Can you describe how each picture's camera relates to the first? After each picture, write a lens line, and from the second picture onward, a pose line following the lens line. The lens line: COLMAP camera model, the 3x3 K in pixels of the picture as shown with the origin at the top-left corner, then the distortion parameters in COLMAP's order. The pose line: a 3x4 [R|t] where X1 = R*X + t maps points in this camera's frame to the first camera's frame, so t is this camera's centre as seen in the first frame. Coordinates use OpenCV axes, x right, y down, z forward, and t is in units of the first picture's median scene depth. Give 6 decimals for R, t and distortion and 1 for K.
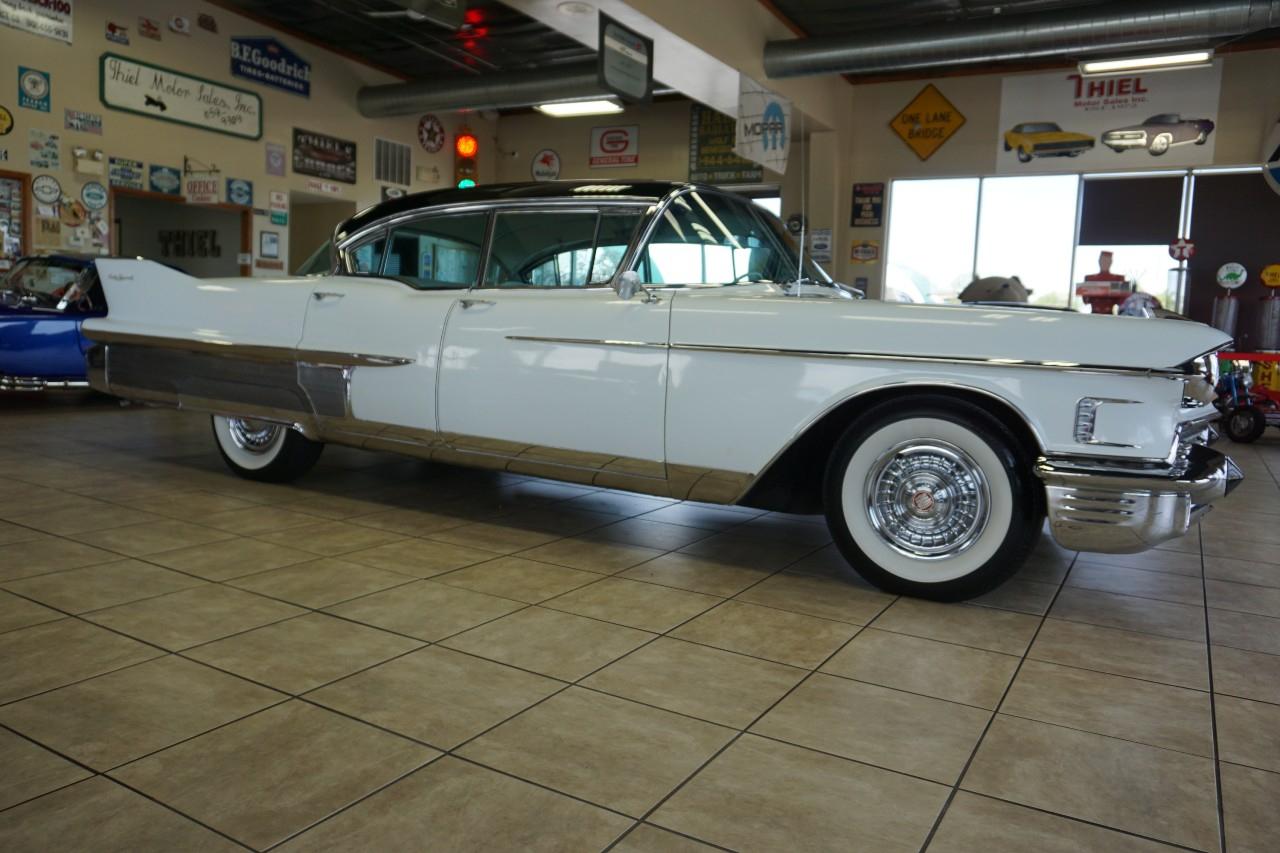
lens RADIAL K [[942.2, 0, 632.9], [0, 942.2, 418.9], [0, 0, 1]] dist [-0.026801, 0.022439]
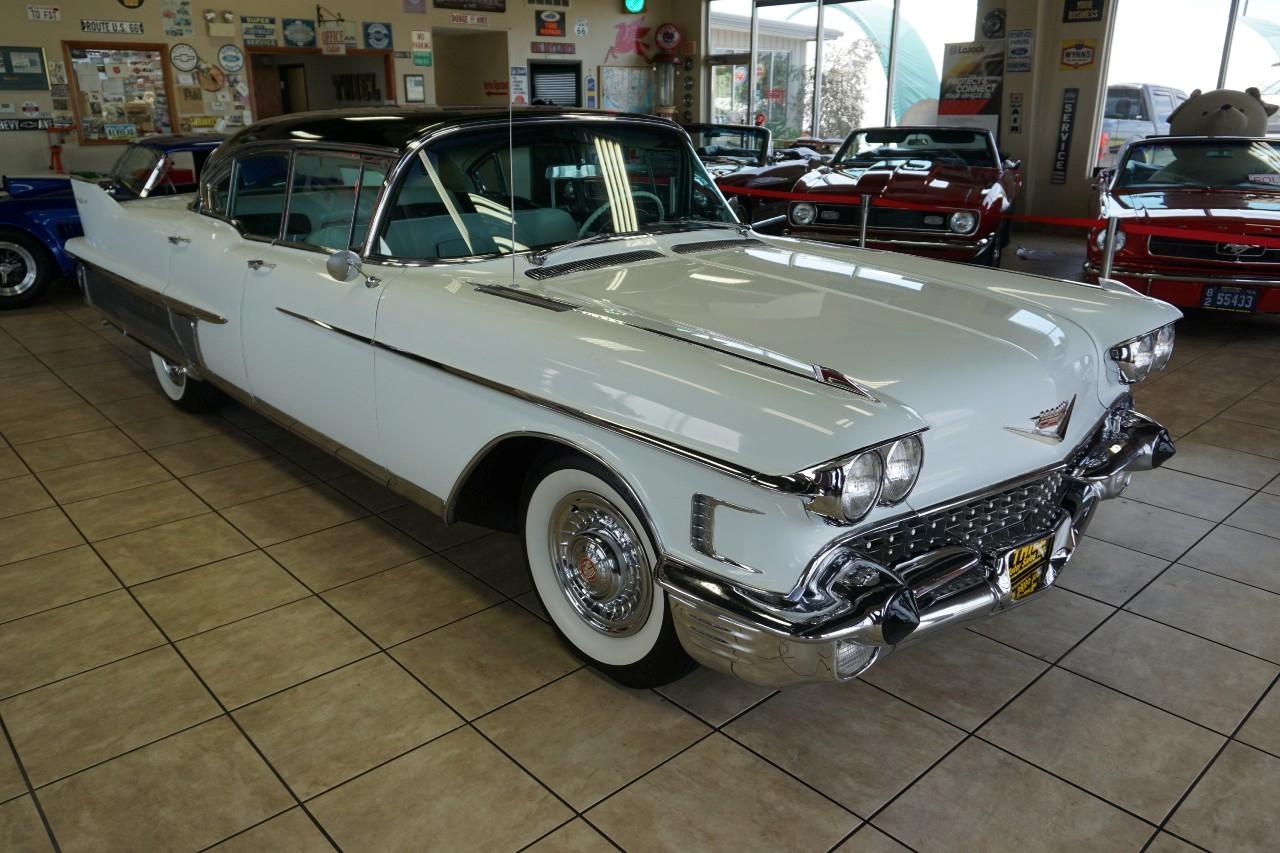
lens RADIAL K [[942.2, 0, 635.8], [0, 942.2, 421.4], [0, 0, 1]] dist [-0.026801, 0.022439]
pose [[0.953065, 0.052571, -0.298166, 0.157590], [0.014237, 0.975939, 0.217577, -0.057007], [0.302430, -0.211610, 0.929385, 0.077679]]
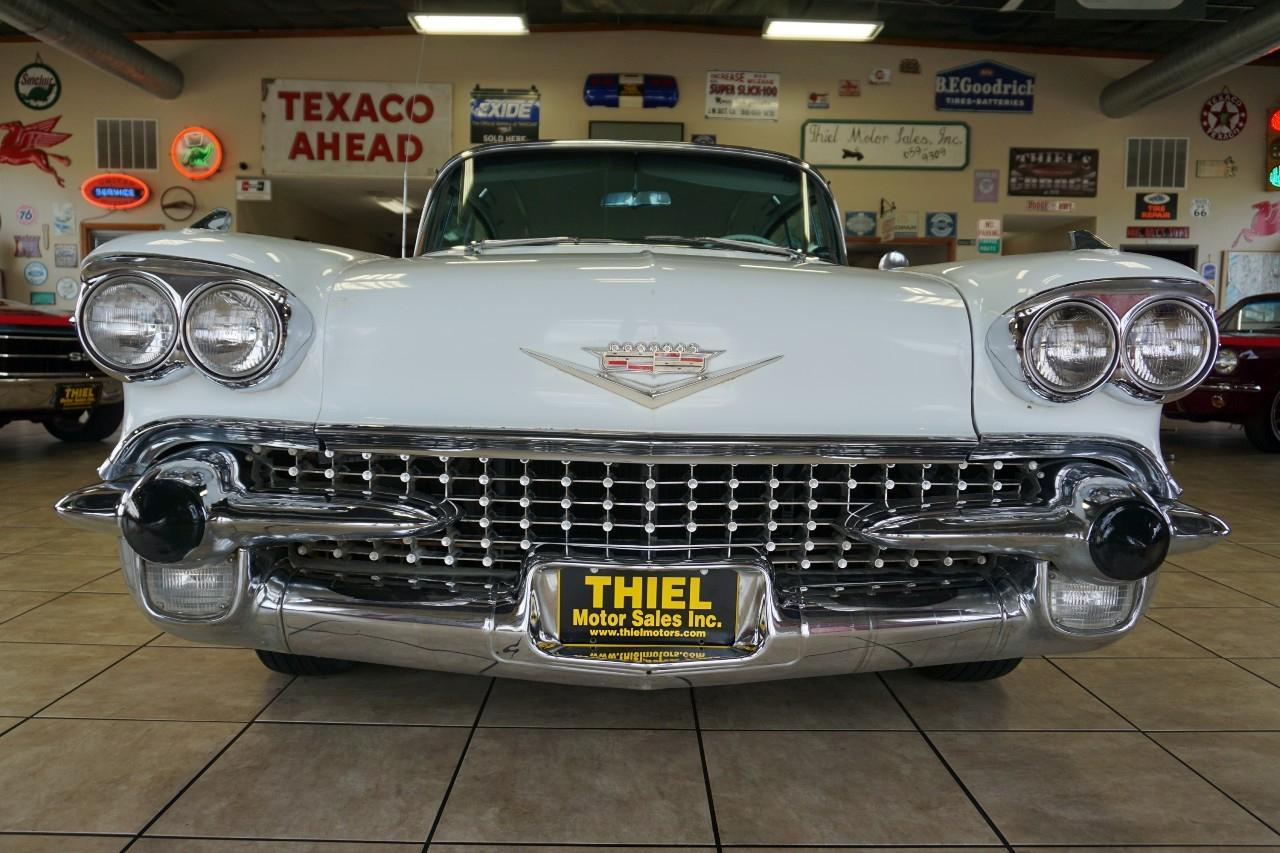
lens RADIAL K [[942.2, 0, 635.2], [0, 942.2, 427.5], [0, 0, 1]] dist [-0.026801, 0.022439]
pose [[0.500389, 0.040794, -0.864839, 0.293667], [-0.079213, 0.996857, 0.001189, -0.002235], [0.862169, 0.067912, 0.502048, 0.235033]]
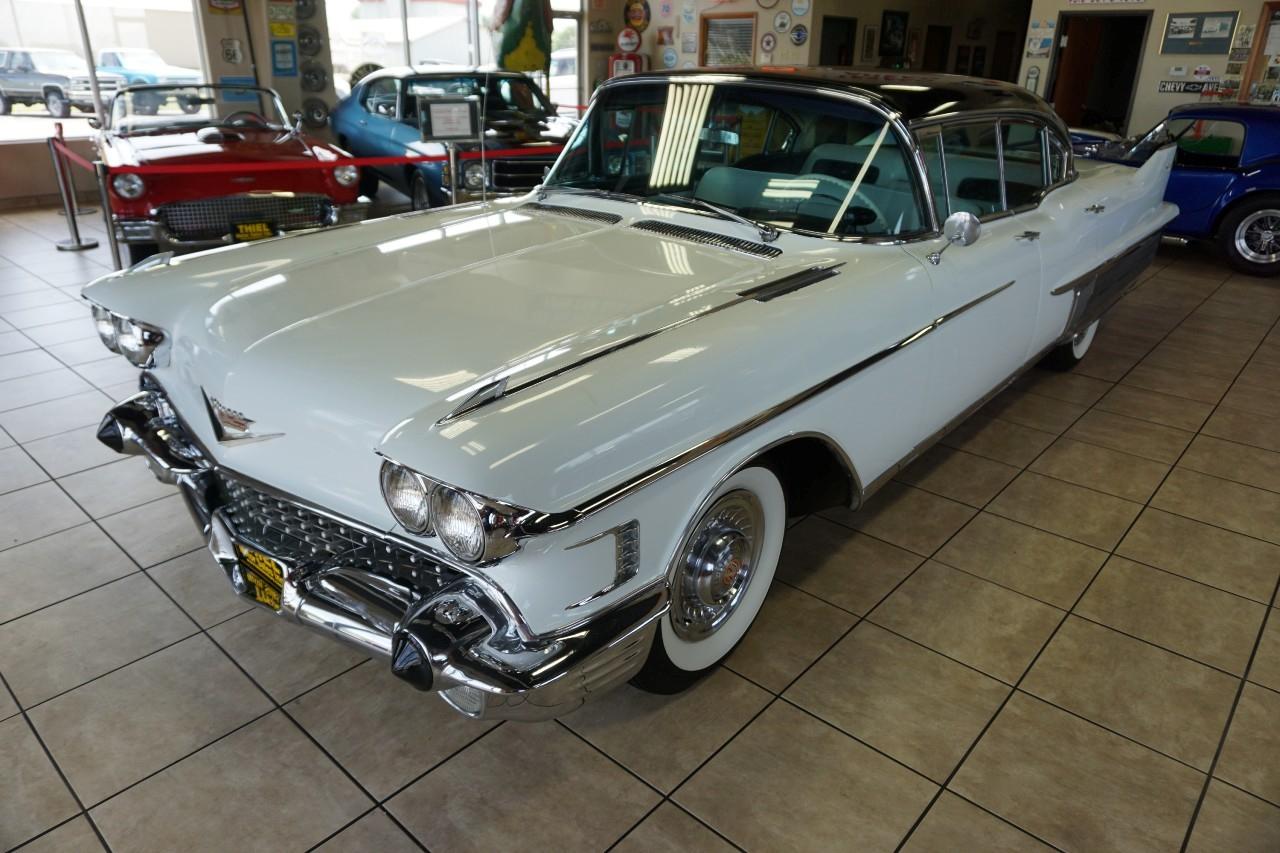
lens RADIAL K [[846.6, 0, 634.1], [0, 846.6, 410.0], [0, 0, 1]] dist [-0.038876, 0.028617]
pose [[-0.224347, 0.333823, -0.915549, 0.322395], [-0.118330, 0.923215, 0.365613, -0.084840], [0.967299, 0.190361, -0.167619, 0.409503]]
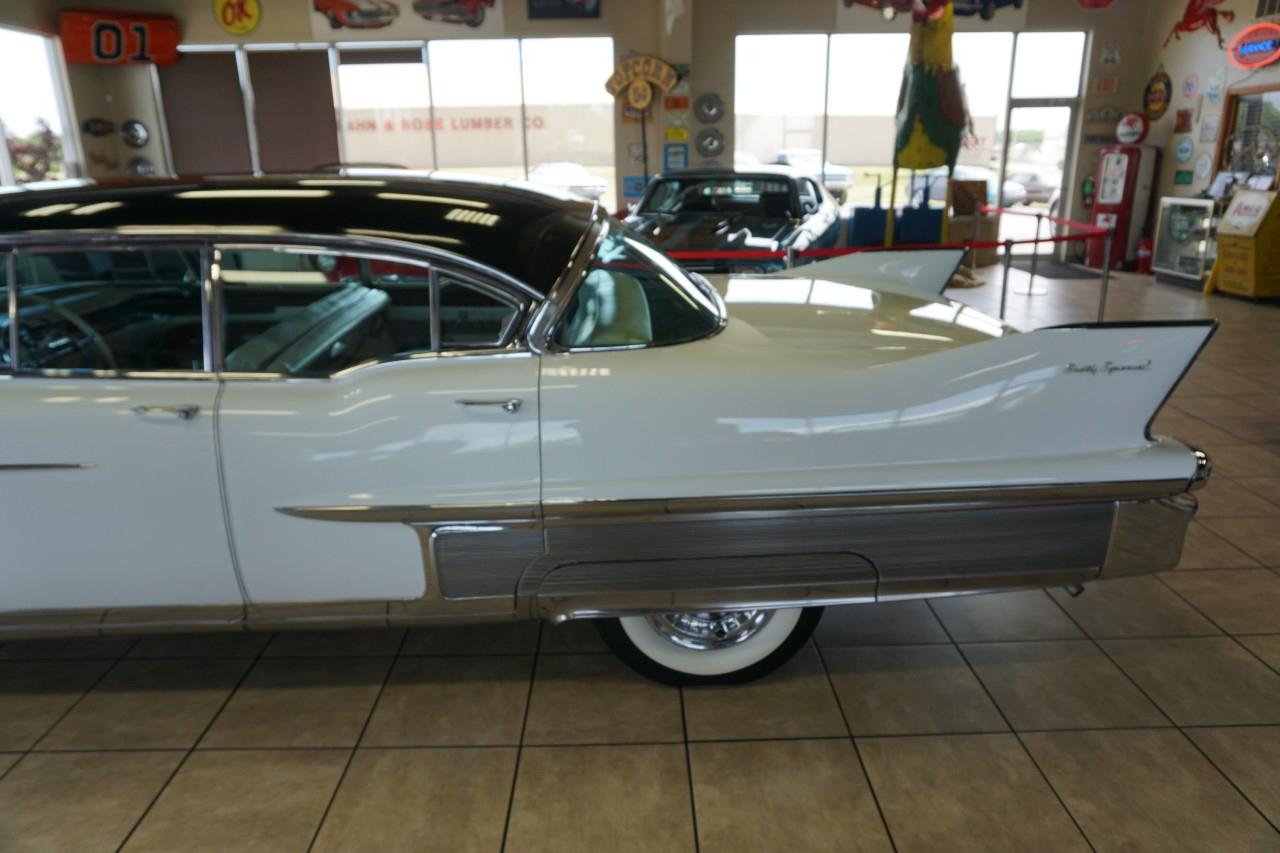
lens RADIAL K [[846.6, 0, 650.3], [0, 846.6, 431.5], [0, 0, 1]] dist [-0.038876, 0.028617]
pose [[-0.867559, 0.125012, -0.481366, 0.018853], [-0.071912, 0.926188, 0.370141, -0.124825], [0.492108, 0.355735, -0.794533, 0.681730]]
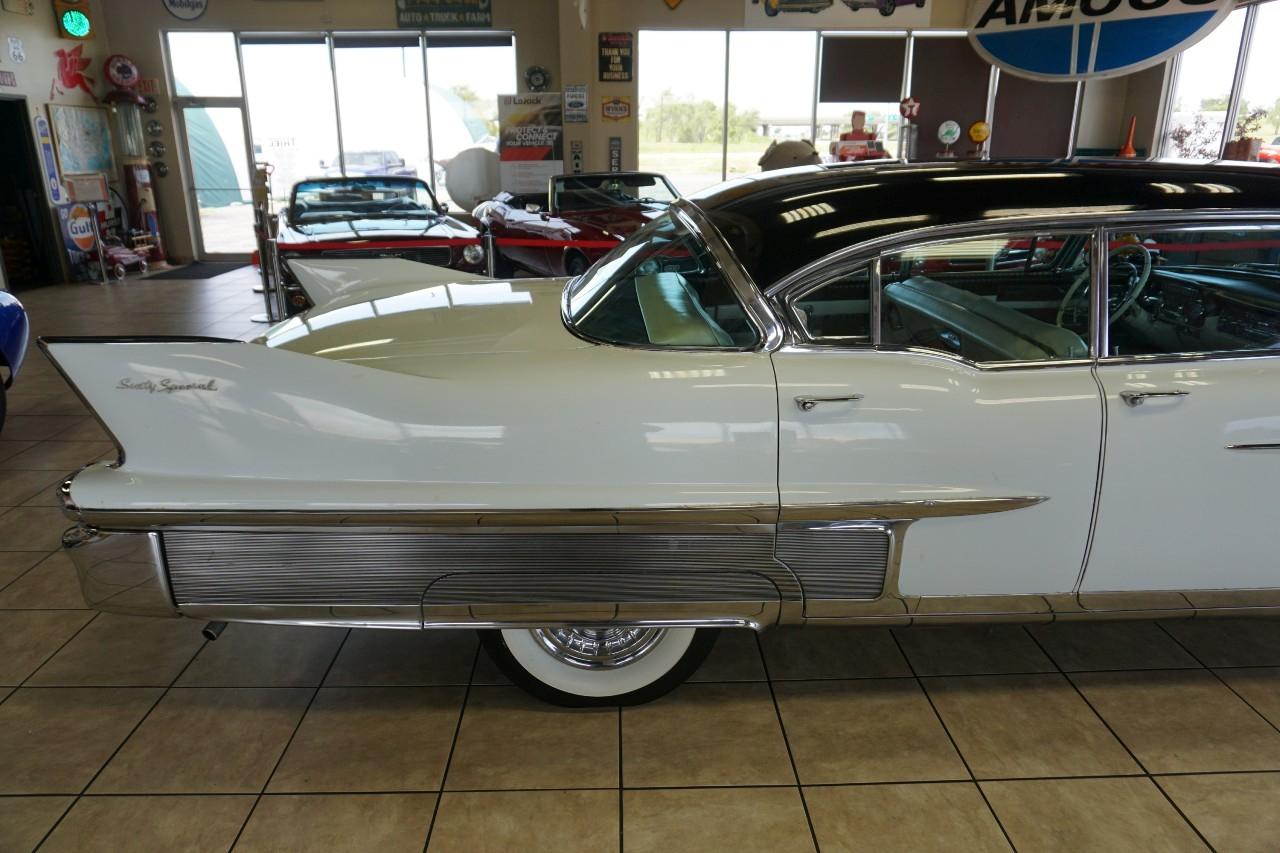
lens RADIAL K [[846.6, 0, 640.5], [0, 846.6, 431.3], [0, 0, 1]] dist [-0.038876, 0.028617]
pose [[0.850079, -0.209944, 0.483000, -0.239858], [0.091109, 0.961905, 0.257756, -0.091342], [-0.518714, -0.175108, 0.836823, 0.240730]]
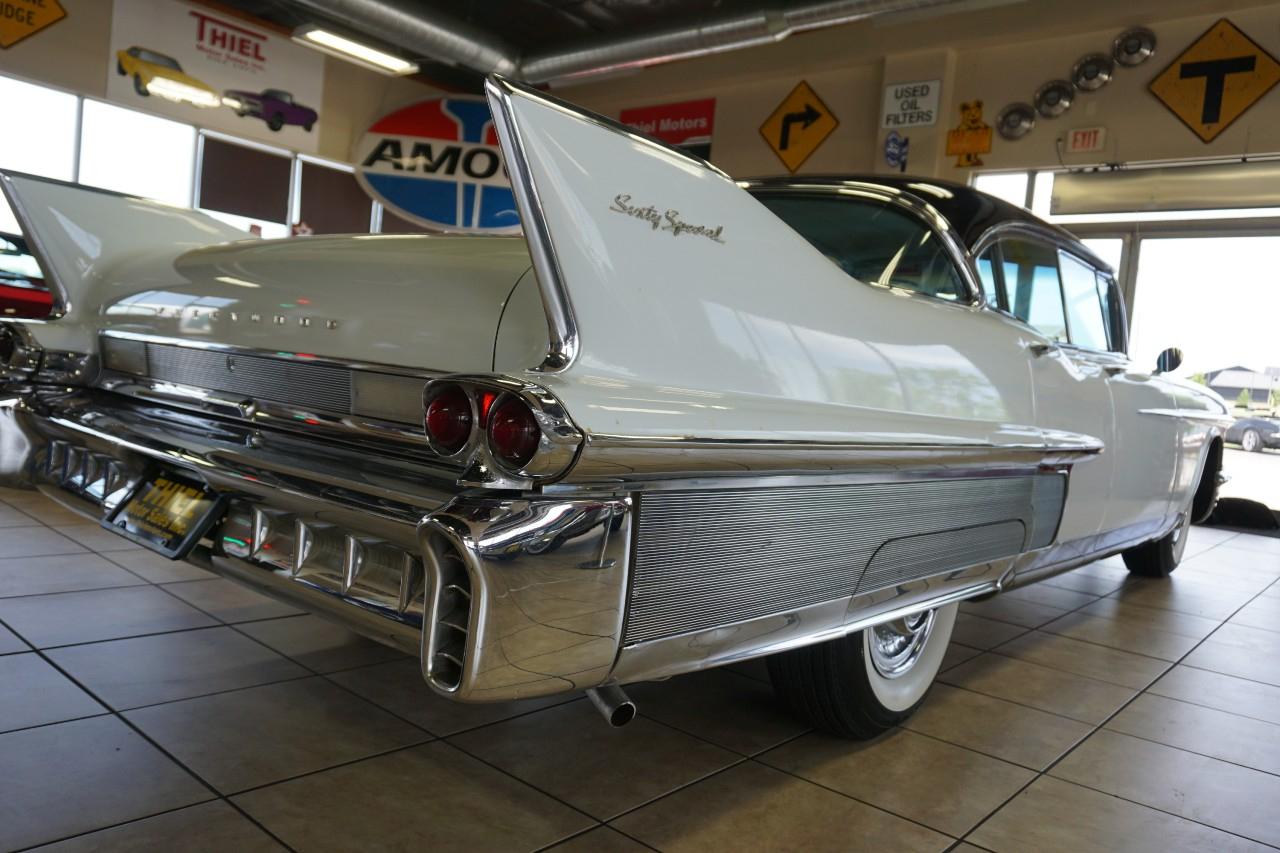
lens RADIAL K [[942.2, 0, 640.6], [0, 942.2, 426.4], [0, 0, 1]] dist [-0.026801, 0.022439]
pose [[0.175958, -0.082246, 0.980956, -0.349780], [0.004290, 0.996558, 0.082784, -0.049218], [-0.984388, -0.010358, 0.175705, 0.425265]]
